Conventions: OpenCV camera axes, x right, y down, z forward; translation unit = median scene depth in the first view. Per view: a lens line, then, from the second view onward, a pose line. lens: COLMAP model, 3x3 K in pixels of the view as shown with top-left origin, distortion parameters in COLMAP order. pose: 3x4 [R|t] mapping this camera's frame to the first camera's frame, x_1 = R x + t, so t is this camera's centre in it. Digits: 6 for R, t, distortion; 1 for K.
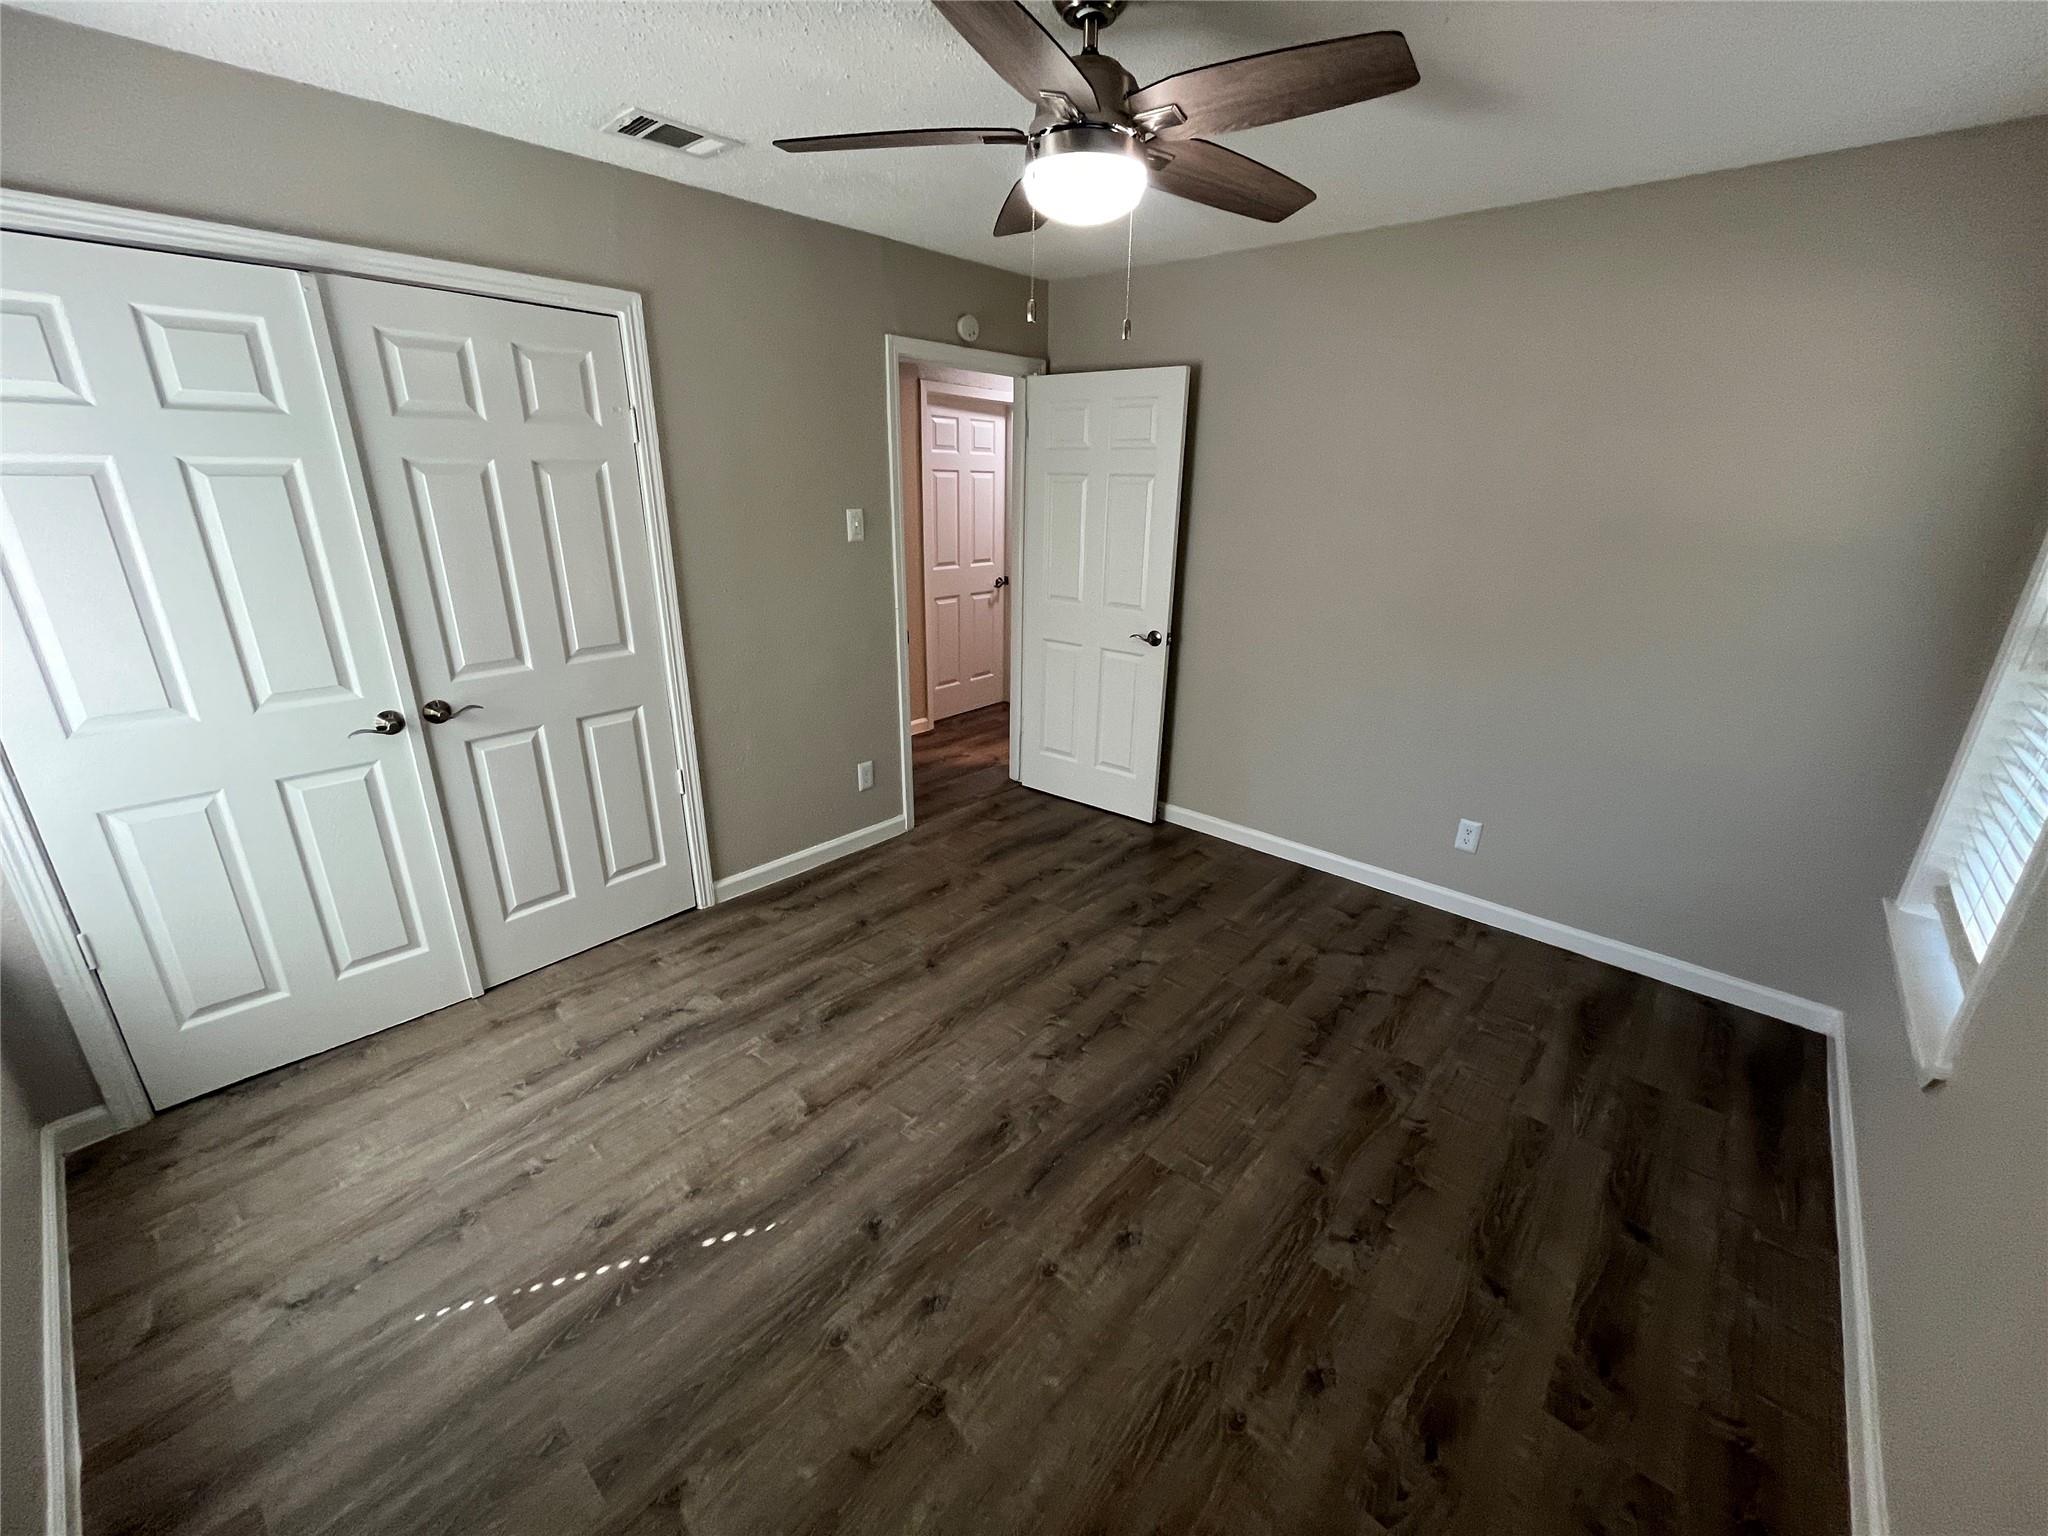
lens RADIAL K [[828.1, 0, 1029.4], [0, 828.1, 768.7], [0, 0, 1]] dist [-0.003715, -0.000570]
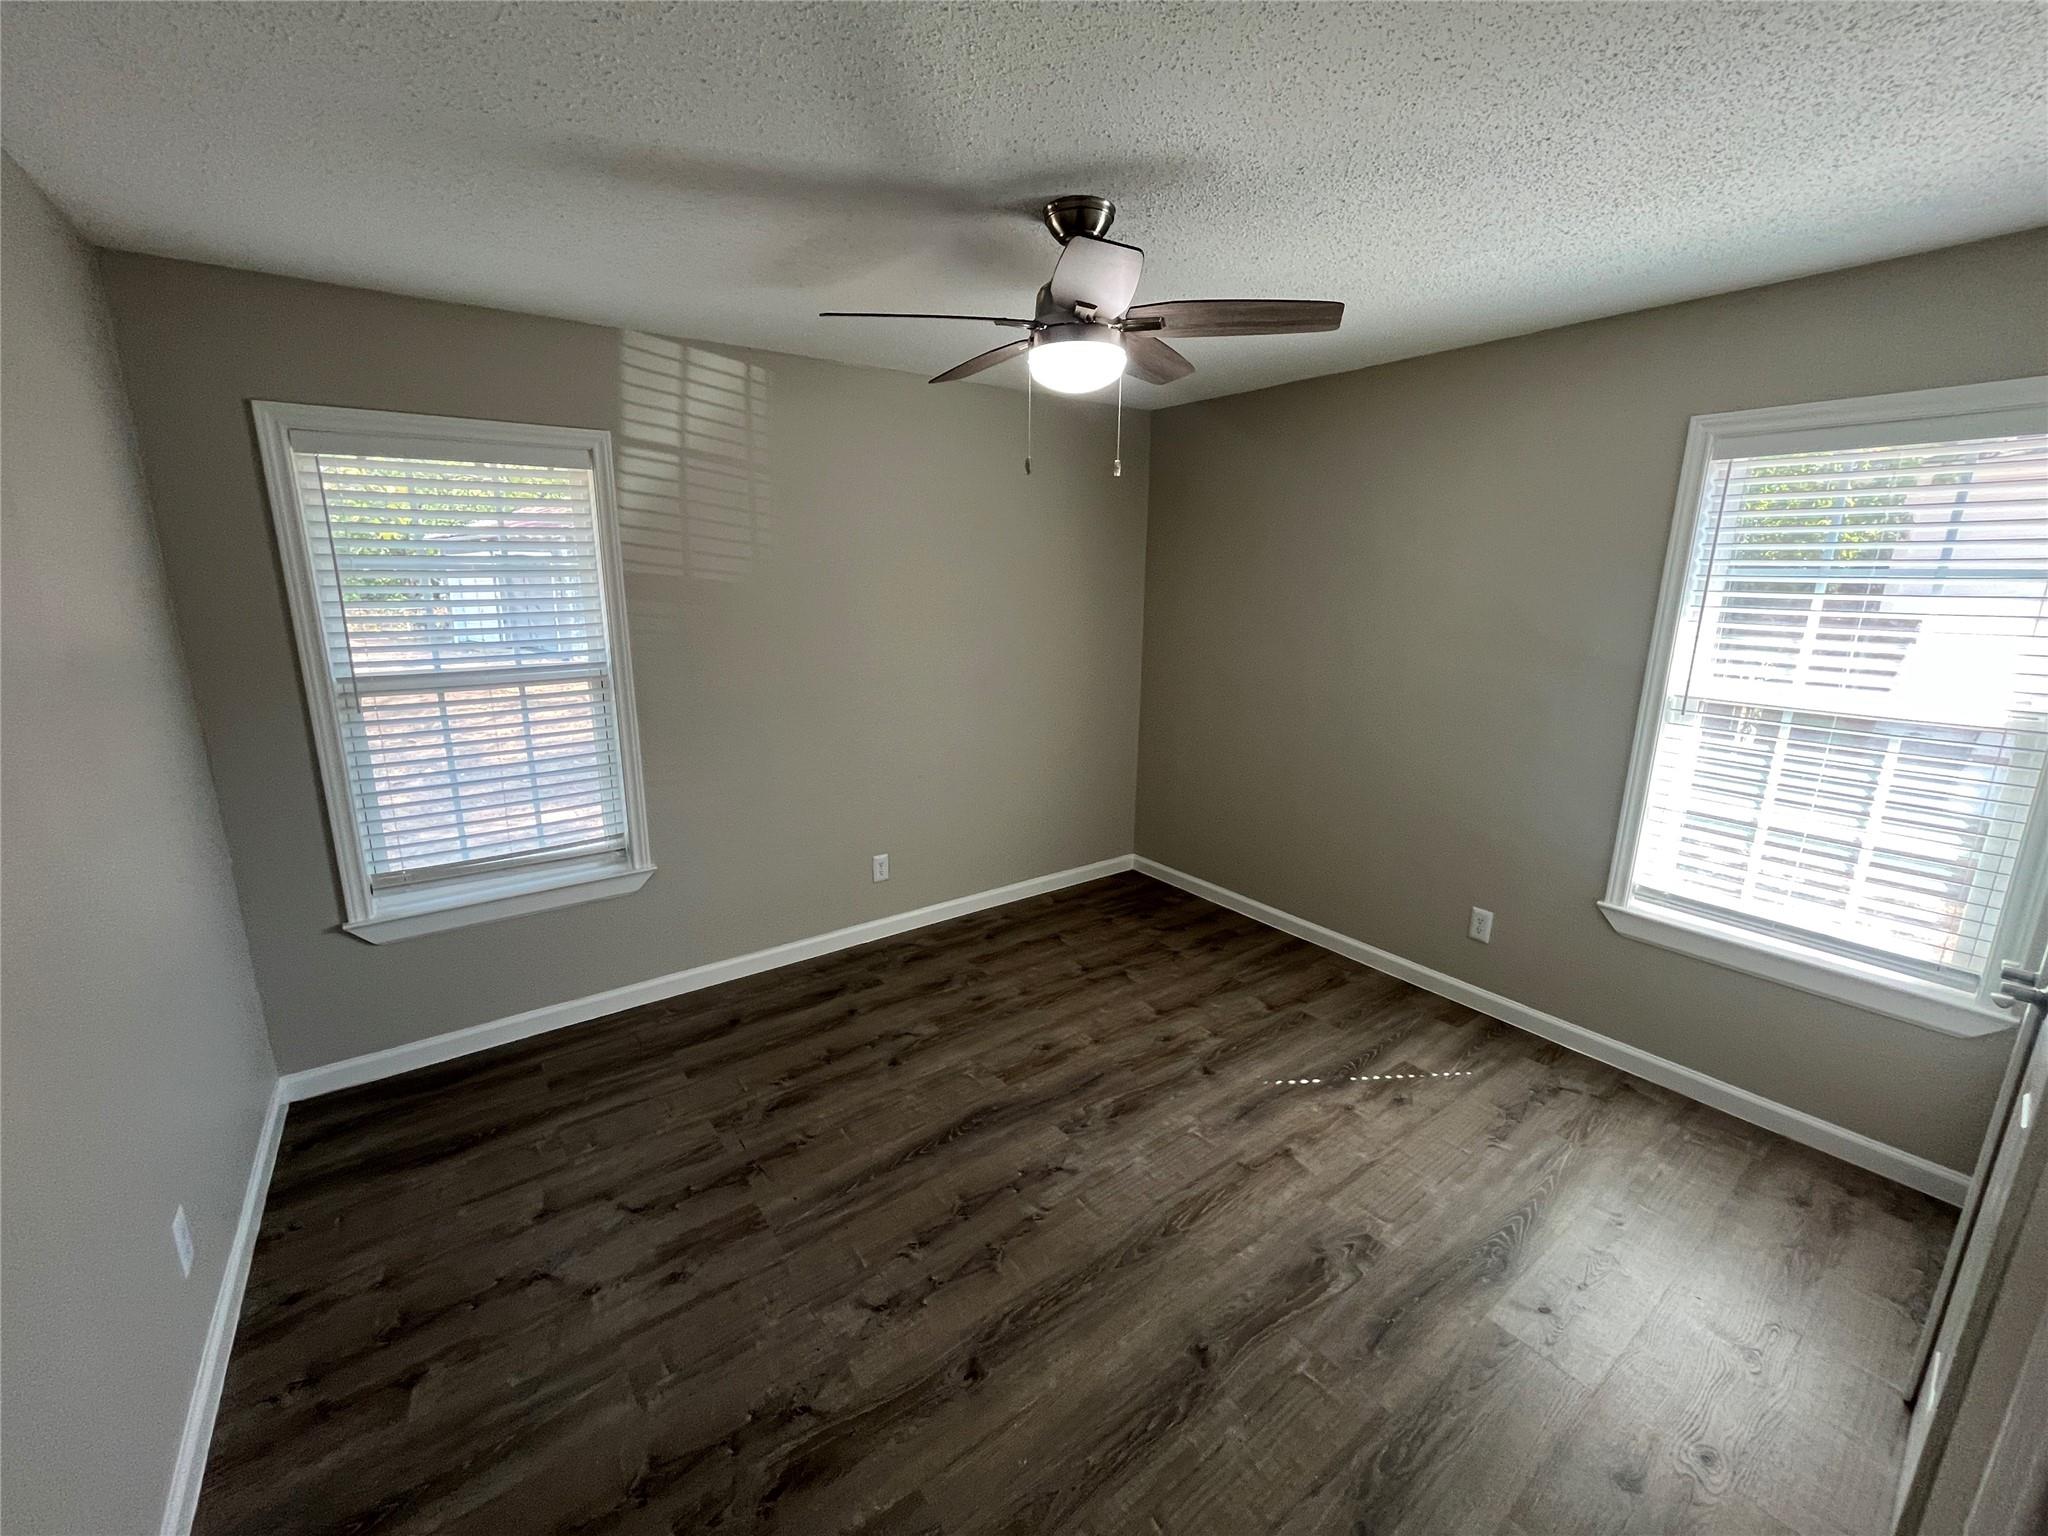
lens RADIAL K [[828.1, 0, 1029.4], [0, 828.1, 768.7], [0, 0, 1]] dist [-0.003715, -0.000570]
pose [[-0.977842, -0.069826, 0.197354, -0.109179], [0.047744, 0.843502, 0.535000, -0.612504], [-0.203825, 0.532569, -0.821478, 1.681689]]
